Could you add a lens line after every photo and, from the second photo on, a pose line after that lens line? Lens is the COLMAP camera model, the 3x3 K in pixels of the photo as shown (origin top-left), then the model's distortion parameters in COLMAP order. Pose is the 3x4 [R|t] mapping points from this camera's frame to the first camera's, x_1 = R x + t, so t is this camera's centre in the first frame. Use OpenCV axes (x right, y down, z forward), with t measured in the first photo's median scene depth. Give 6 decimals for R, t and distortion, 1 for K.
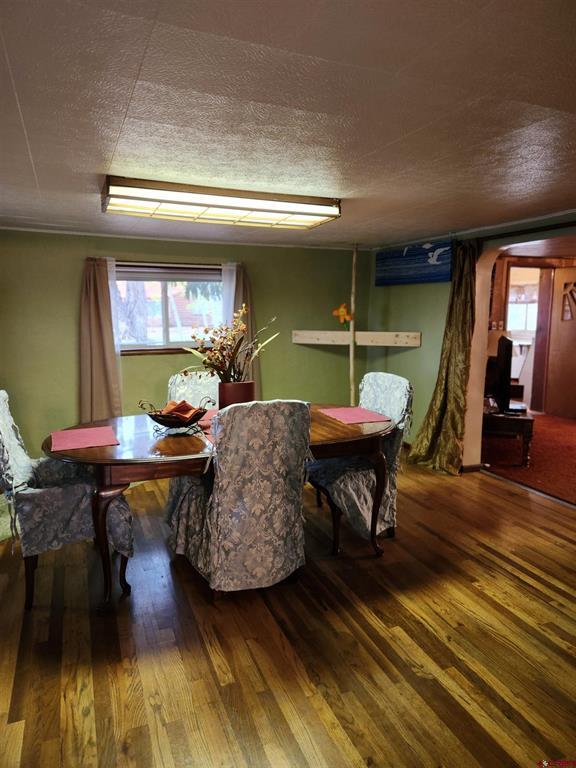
lens RADIAL K [[510.0, 0, 286.2], [0, 510.0, 376.4], [0, 0, 1]] dist [0.080605, -0.076531]
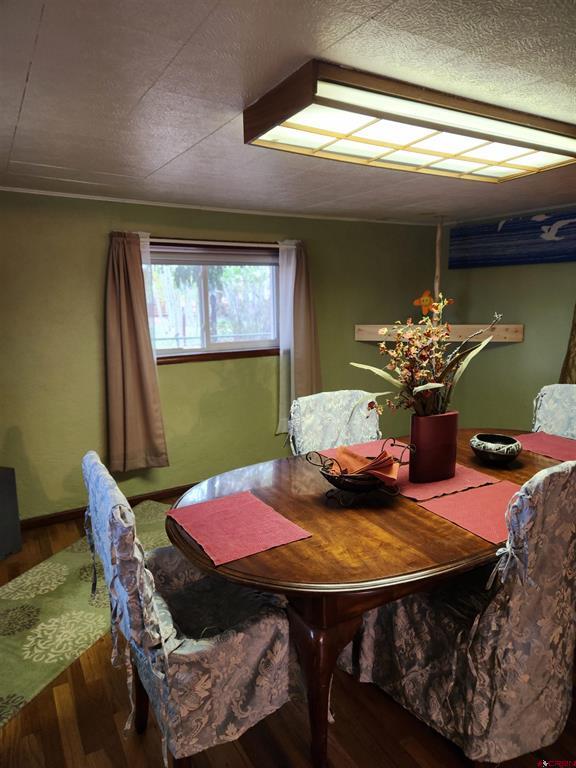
lens RADIAL K [[510.0, 0, 290.9], [0, 510.0, 384.6], [0, 0, 1]] dist [0.080605, -0.076531]
pose [[0.991296, -0.035807, 0.126692, -0.229952], [0.030688, 0.998641, 0.042132, -0.038023], [-0.128029, -0.037877, 0.991047, 0.233779]]
